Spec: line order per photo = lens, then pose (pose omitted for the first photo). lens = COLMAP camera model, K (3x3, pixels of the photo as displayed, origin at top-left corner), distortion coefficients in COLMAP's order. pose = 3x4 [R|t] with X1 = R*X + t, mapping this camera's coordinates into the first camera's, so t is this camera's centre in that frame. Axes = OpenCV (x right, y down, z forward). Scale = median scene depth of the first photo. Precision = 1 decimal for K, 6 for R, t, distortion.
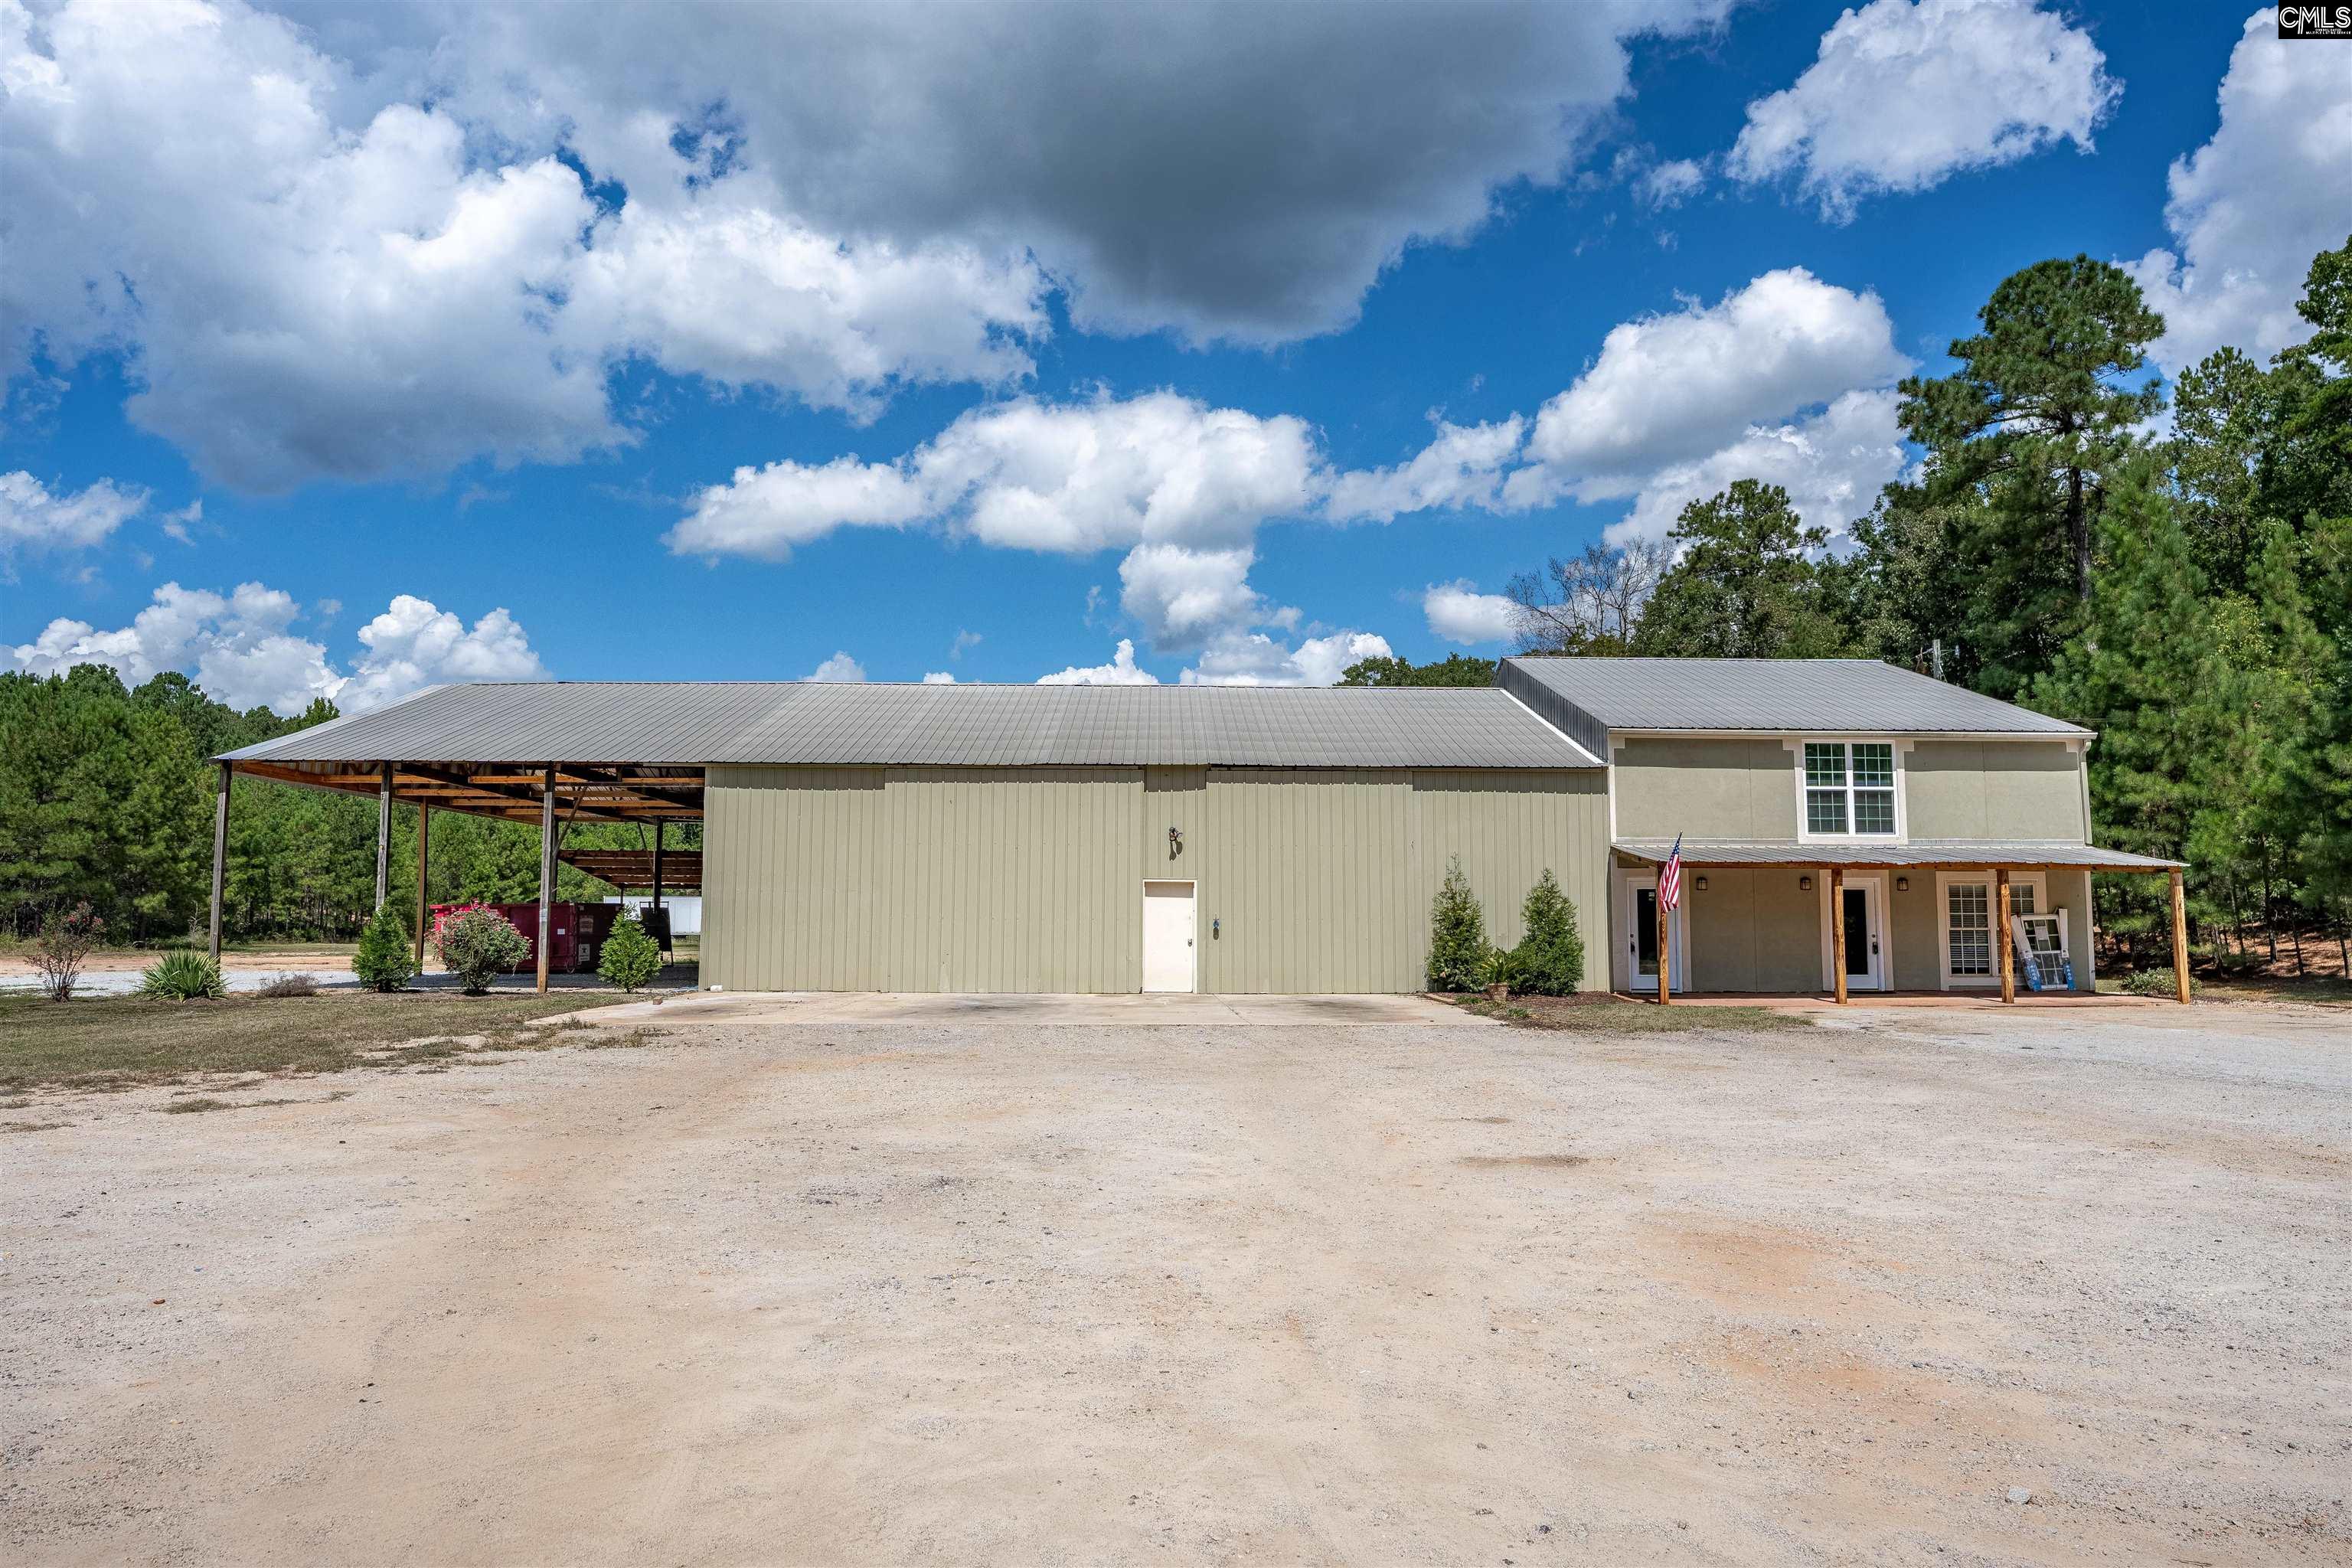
lens RADIAL K [[1400.5, 0, 1176.0], [0, 1400.5, 784.0], [0, 0, 1]] dist [-0.047570, 0.000567]
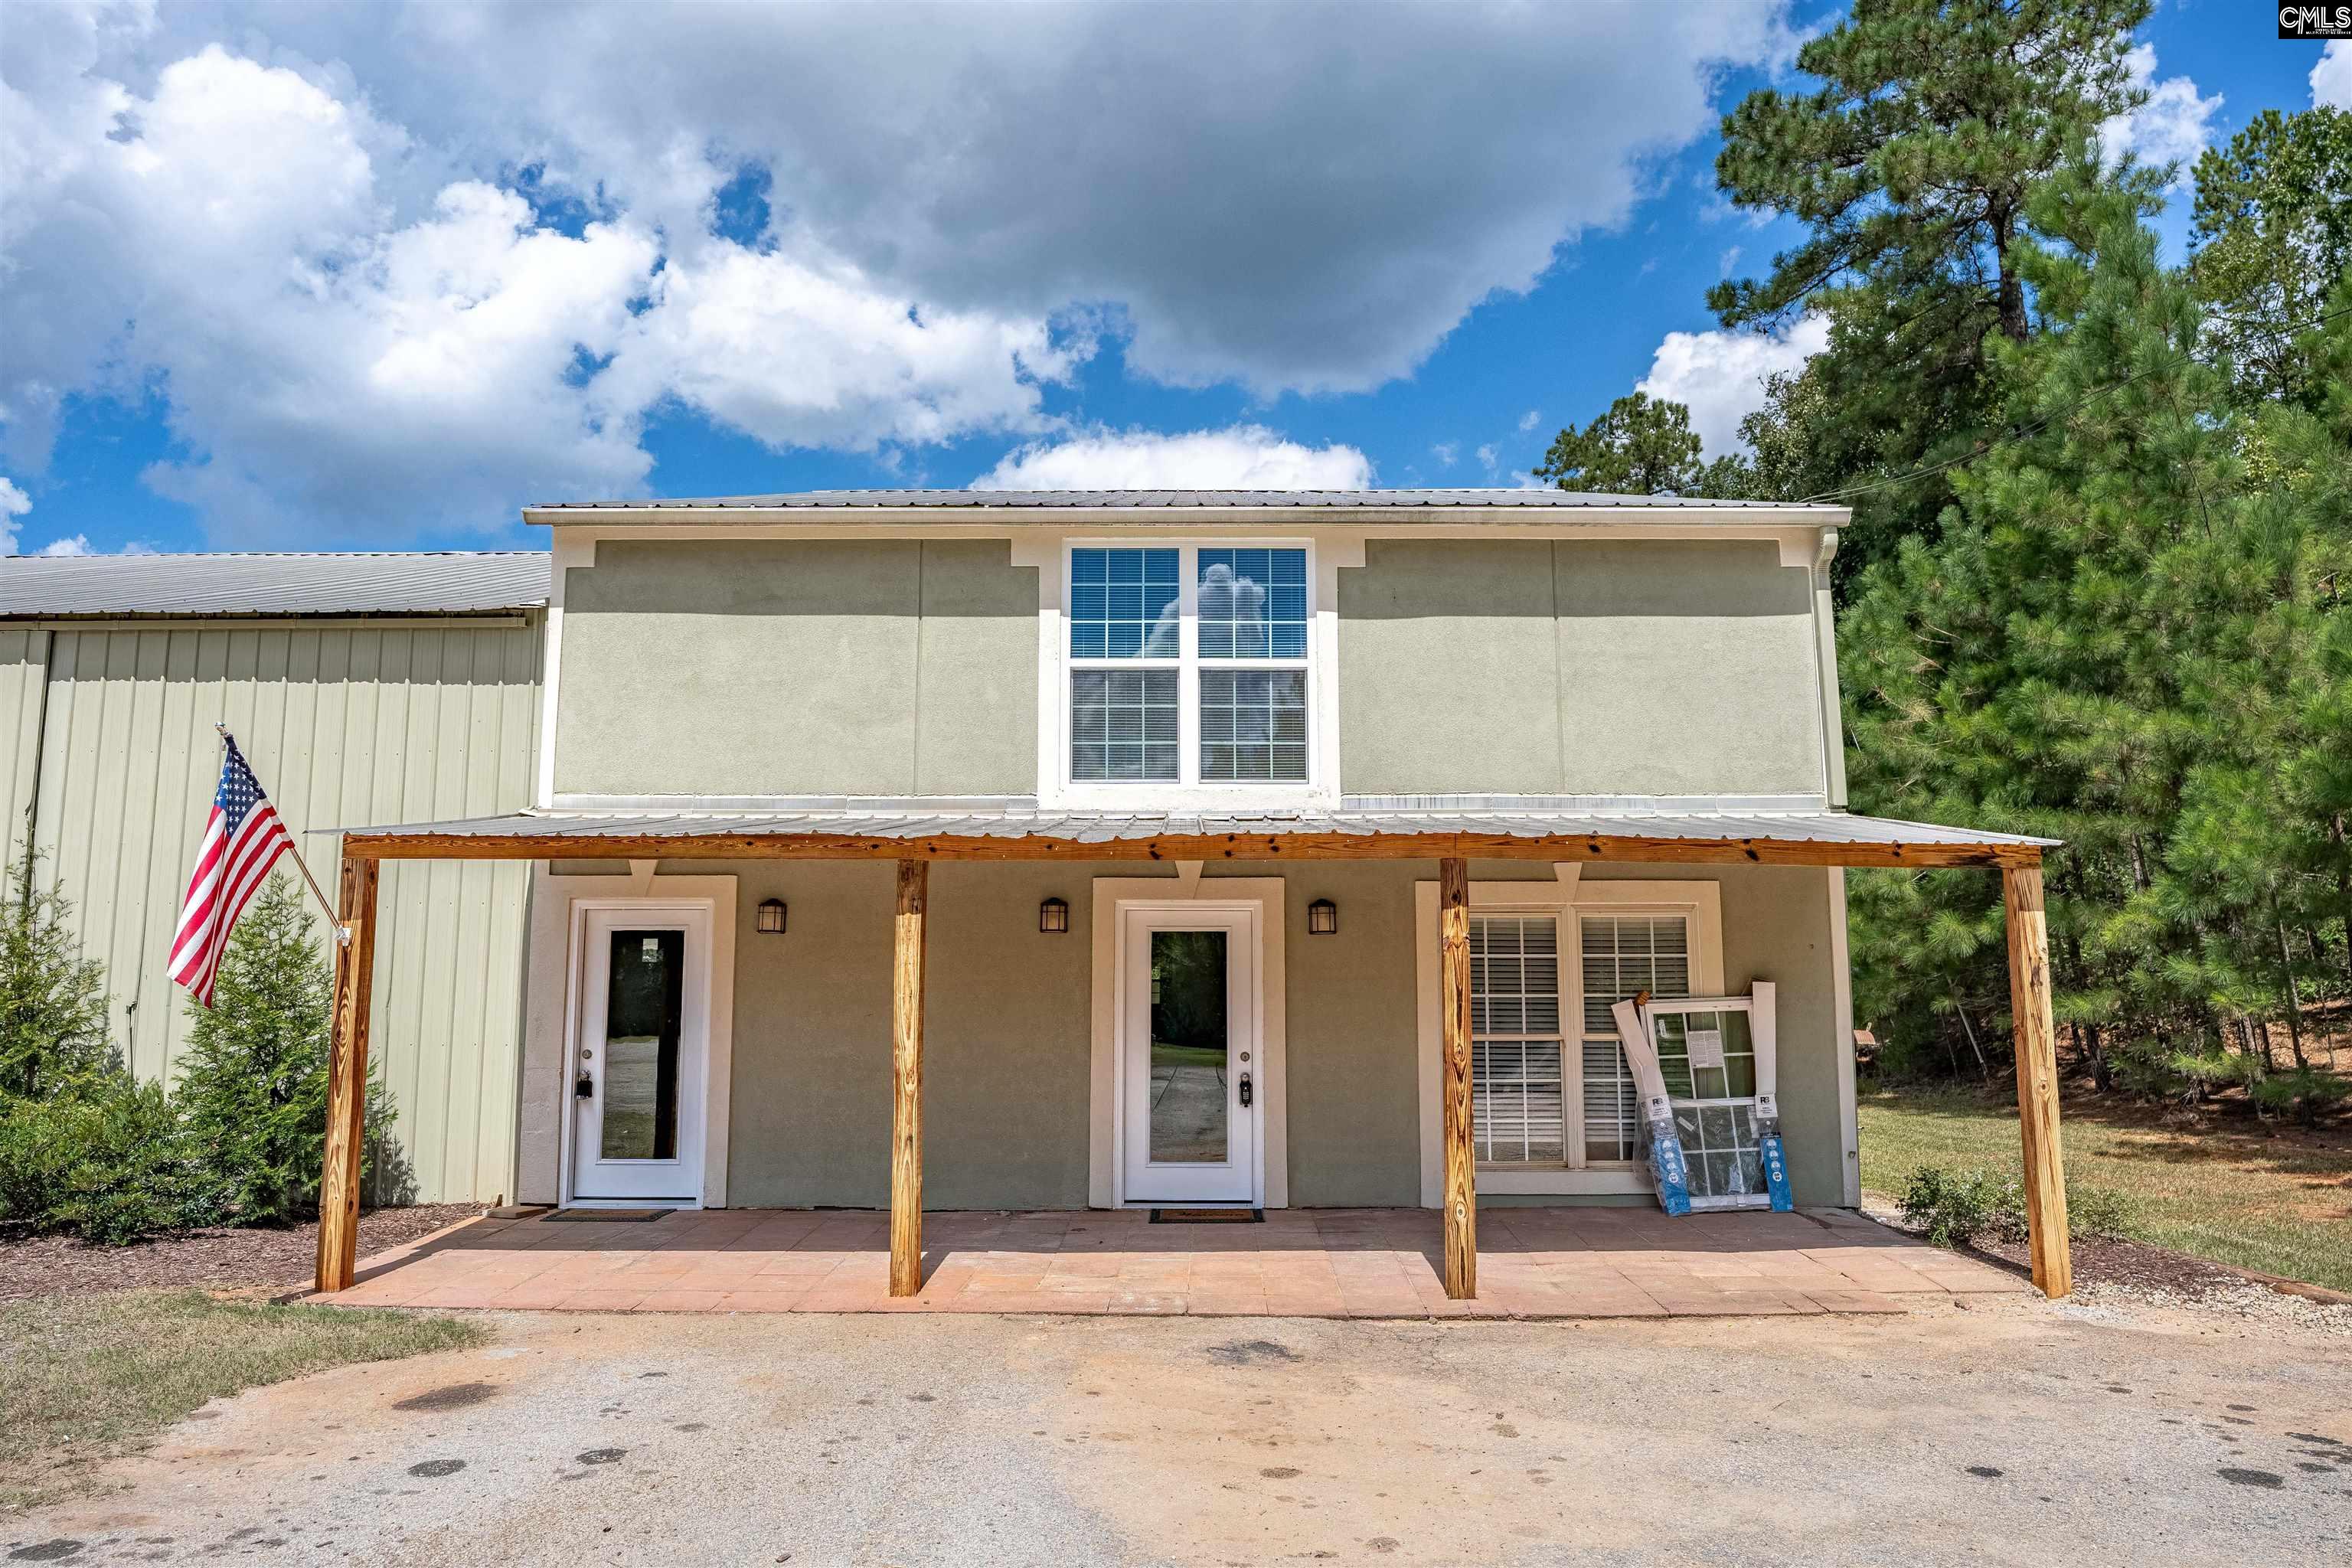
lens RADIAL K [[1481.6, 0, 1176.0], [0, 1481.6, 784.0], [0, 0, 1]] dist [-0.043446, -0.000697]
pose [[0.999841, -0.005788, -0.016846, 0.488805], [0.005150, 0.999275, -0.037710, 0.051290], [0.017052, 0.037617, 0.999147, 0.594065]]
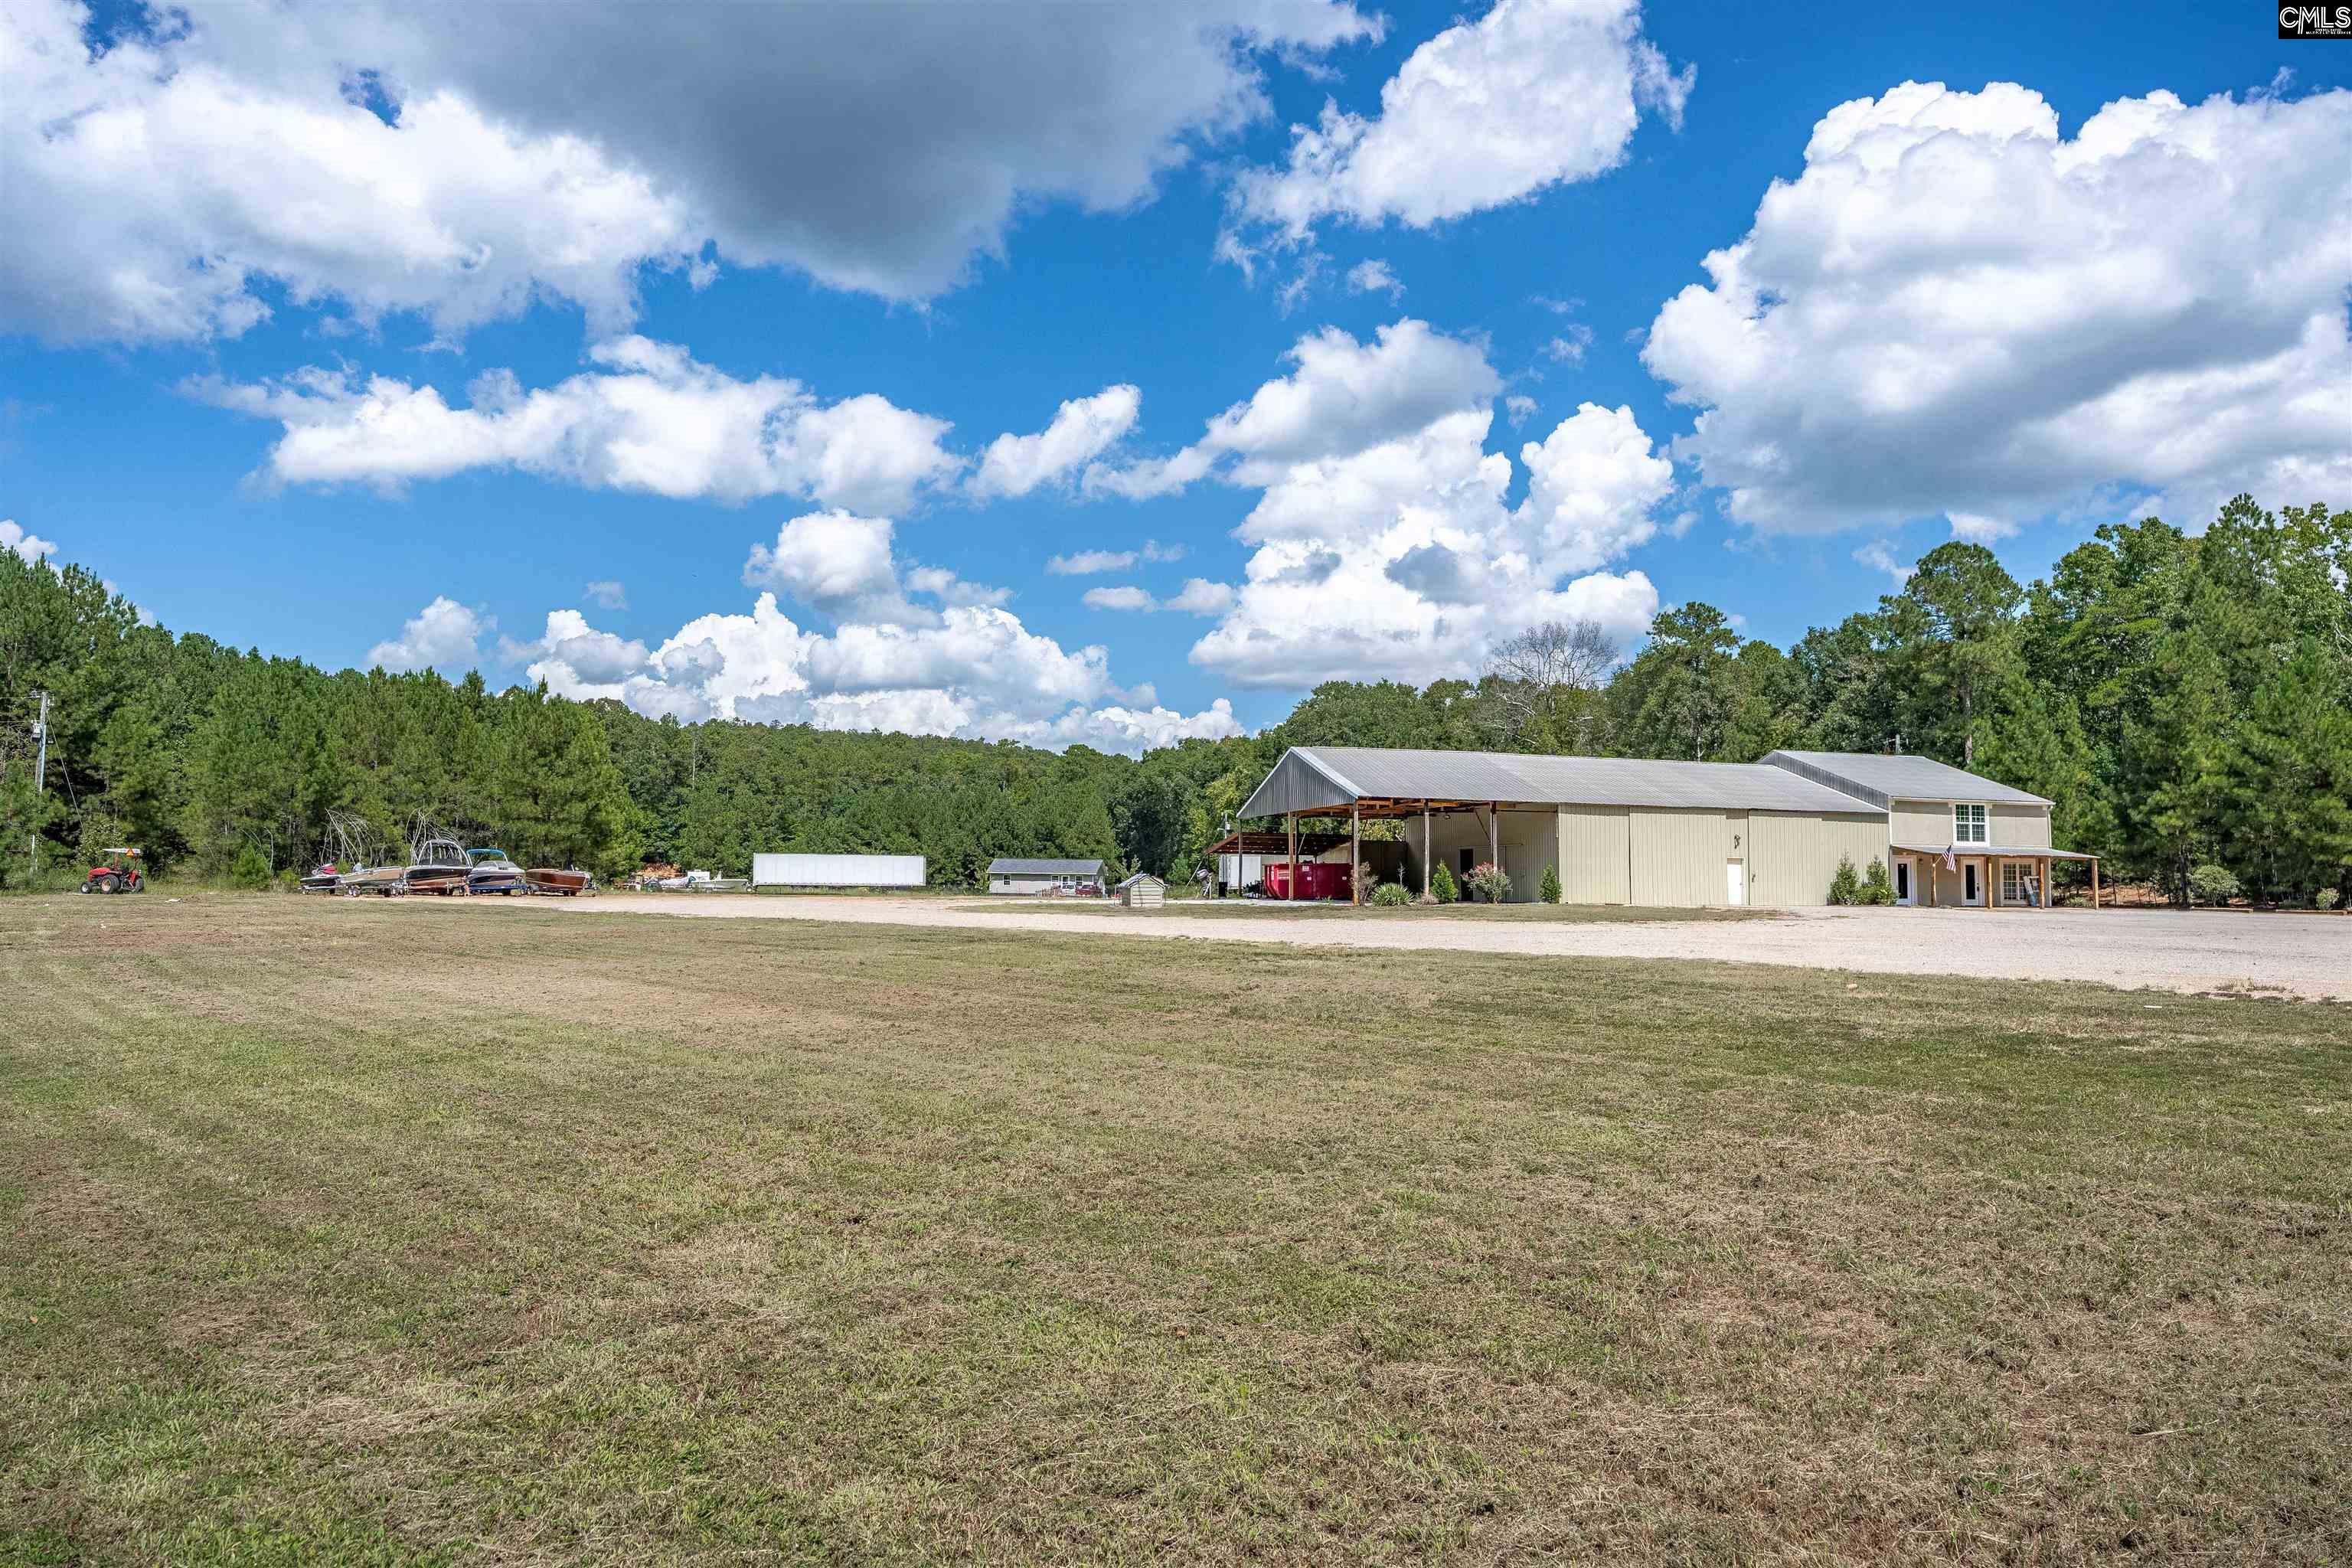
lens RADIAL K [[1386.7, 0, 1176.0], [0, 1386.7, 784.0], [0, 0, 1]] dist [-0.000894, -0.000624]
pose [[0.961930, 0.025810, 0.272075, -1.528990], [-0.031517, 0.999365, 0.016626, -0.062502], [-0.271473, -0.024568, 0.962132, -0.972007]]
